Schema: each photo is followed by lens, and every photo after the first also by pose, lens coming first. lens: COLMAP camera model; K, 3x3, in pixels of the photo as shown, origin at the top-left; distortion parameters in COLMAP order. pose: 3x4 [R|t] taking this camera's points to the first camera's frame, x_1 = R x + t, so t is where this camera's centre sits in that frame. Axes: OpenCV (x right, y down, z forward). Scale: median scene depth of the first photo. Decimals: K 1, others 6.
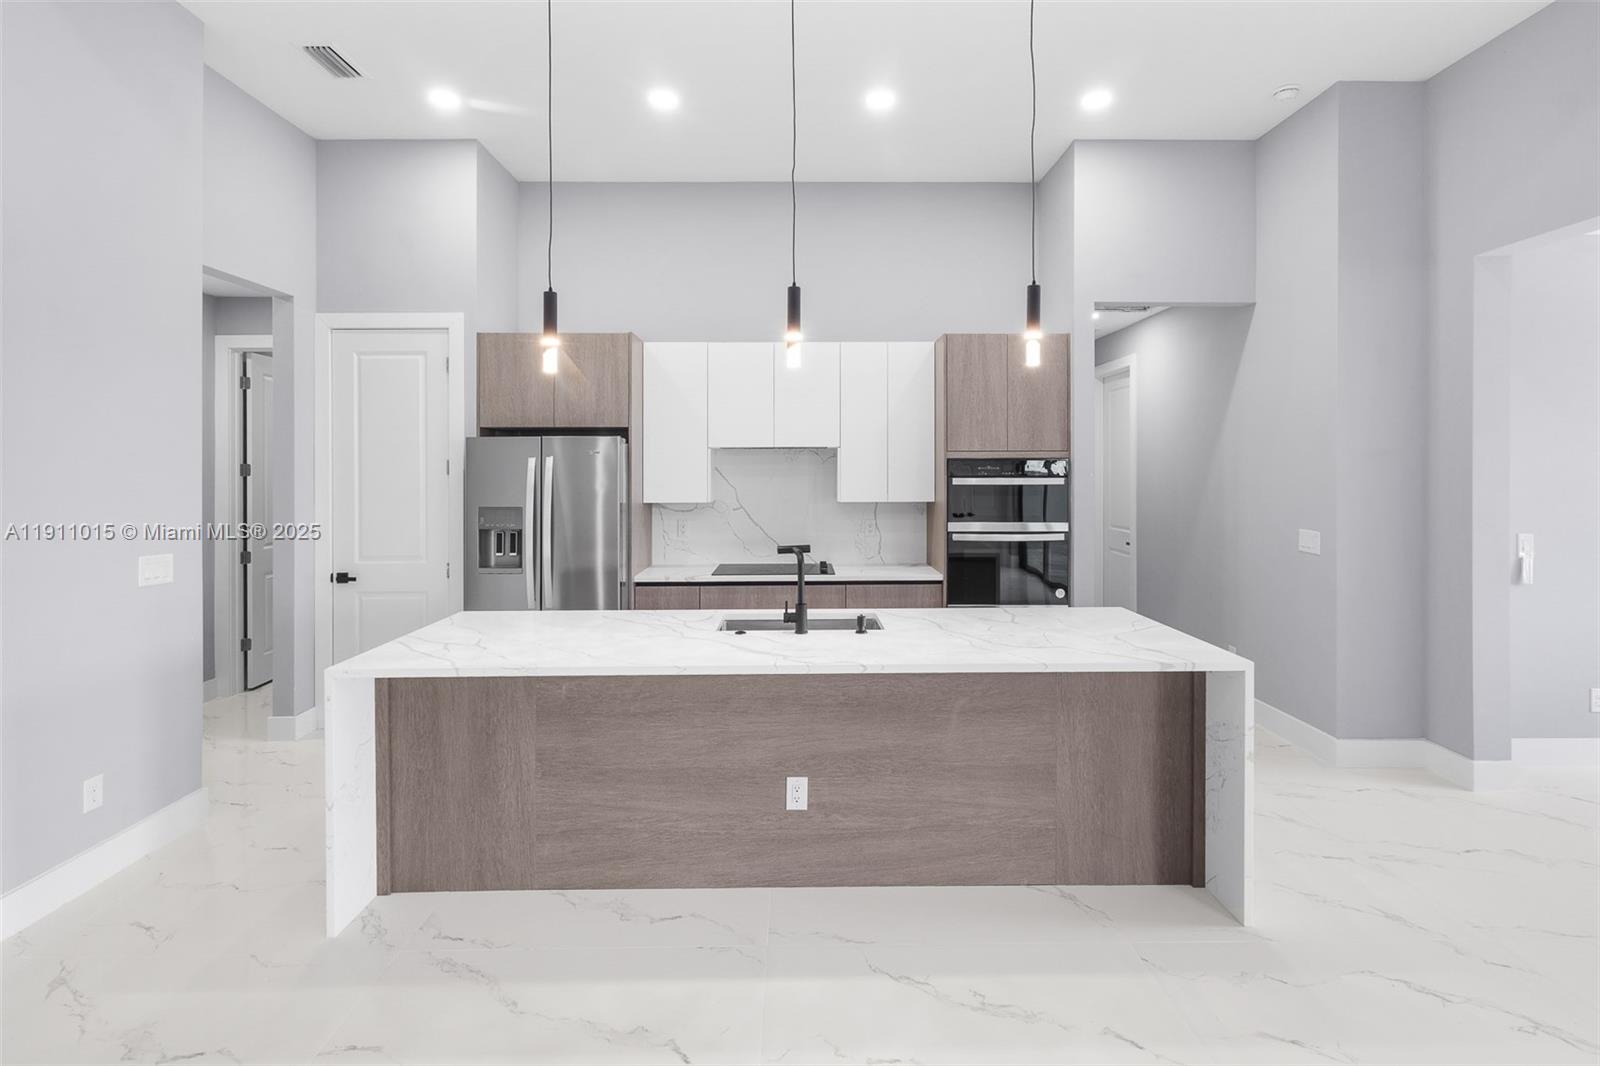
lens RADIAL K [[777.5, 0, 800.9], [0, 777.5, 468.9], [0, 0, 1]] dist [-0.001865, -0.000038]
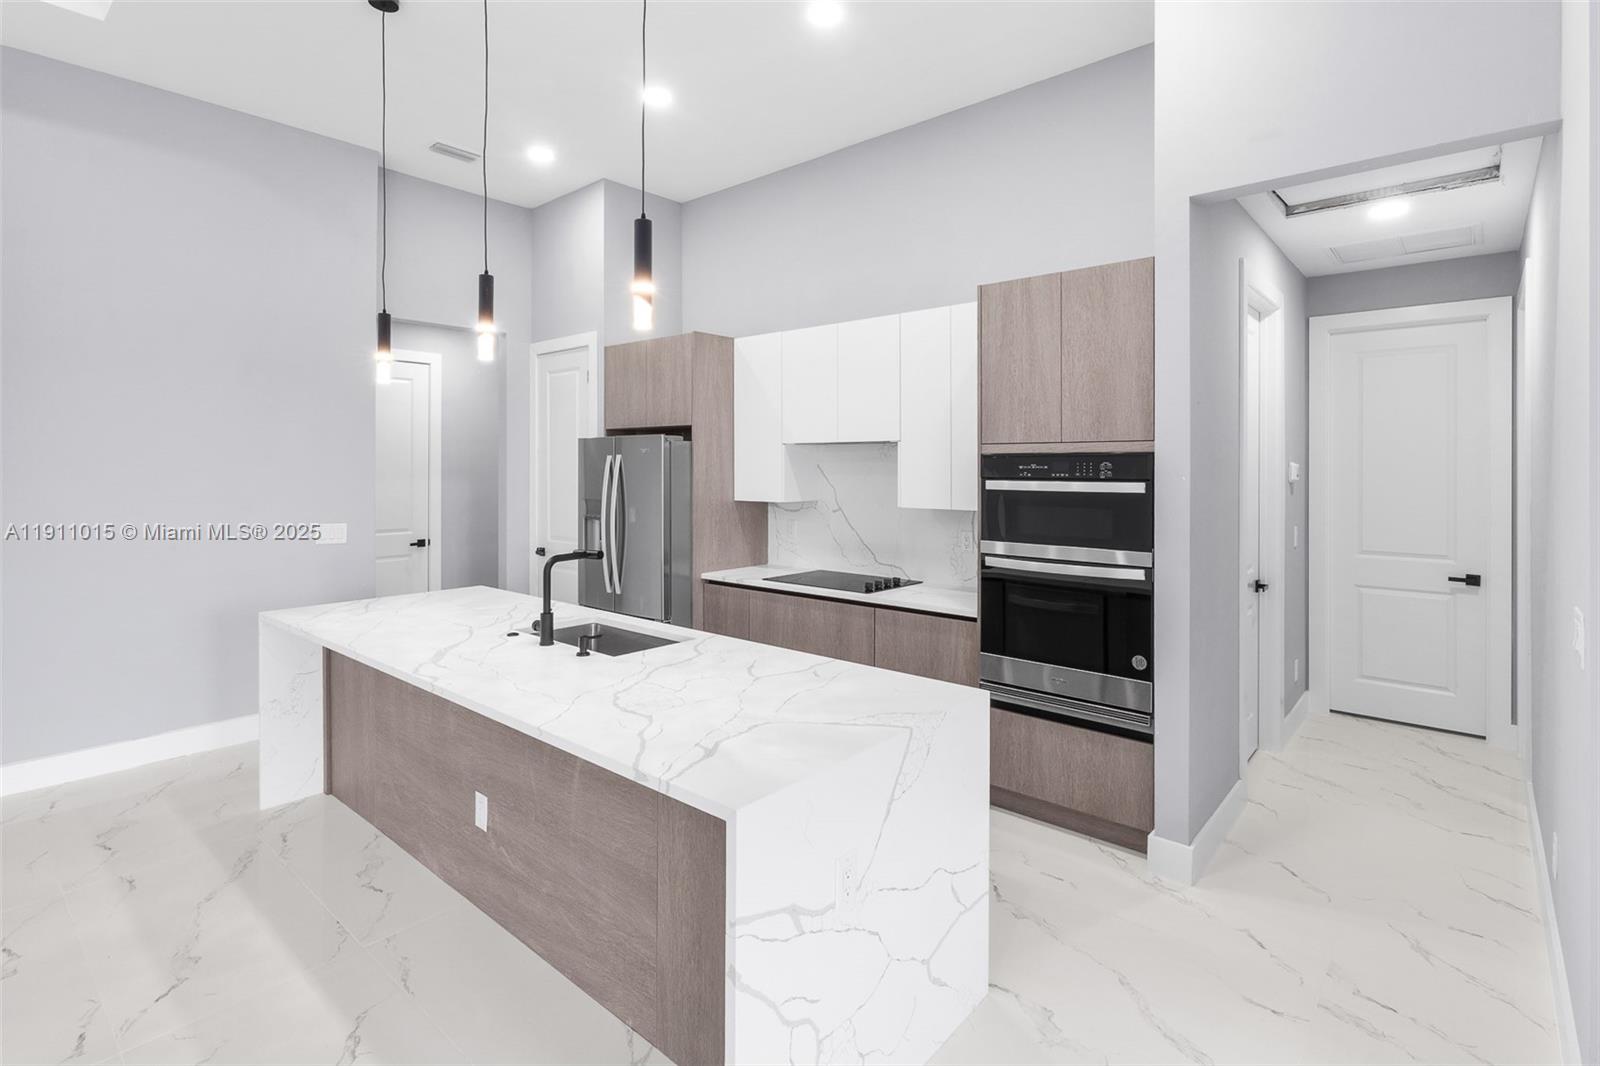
lens RADIAL K [[772.1, 0, 801.7], [0, 772.1, 462.8], [0, 0, 1]] dist [-0.002852, -0.000625]
pose [[0.750162, 0.000854, -0.661254, 0.548194], [-0.004202, 0.999985, -0.003476, -0.001463], [0.661241, 0.005386, 0.750154, 0.336825]]
